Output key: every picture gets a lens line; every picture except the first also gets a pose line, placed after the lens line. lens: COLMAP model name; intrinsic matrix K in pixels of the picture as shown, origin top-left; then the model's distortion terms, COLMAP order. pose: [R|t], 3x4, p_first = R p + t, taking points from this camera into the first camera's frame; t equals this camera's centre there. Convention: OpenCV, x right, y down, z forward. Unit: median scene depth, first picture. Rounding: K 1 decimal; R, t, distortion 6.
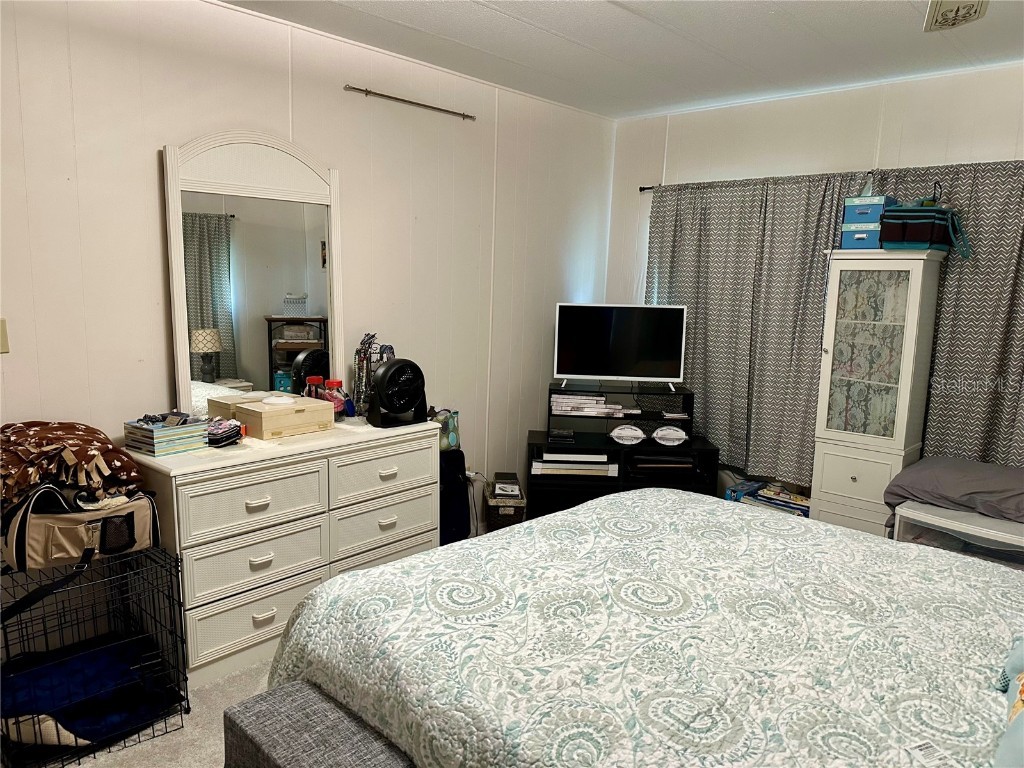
lens RADIAL K [[721.5, 0, 513.6], [0, 721.5, 389.7], [0, 0, 1]] dist [0.113739, -0.173722]
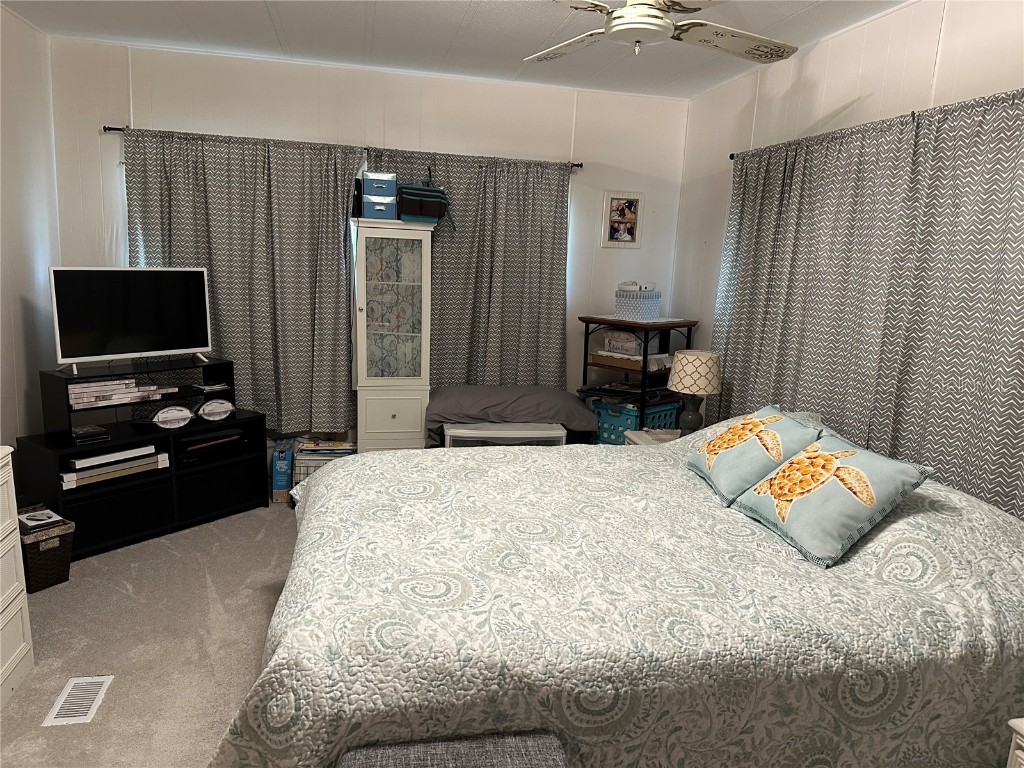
lens RADIAL K [[721.5, 0, 513.6], [0, 721.5, 389.7], [0, 0, 1]] dist [0.113739, -0.173722]
pose [[0.571404, -0.155386, 0.805824, -0.338661], [0.099413, 0.987786, 0.119980, -0.038972], [-0.814625, 0.011552, 0.579873, 0.154116]]
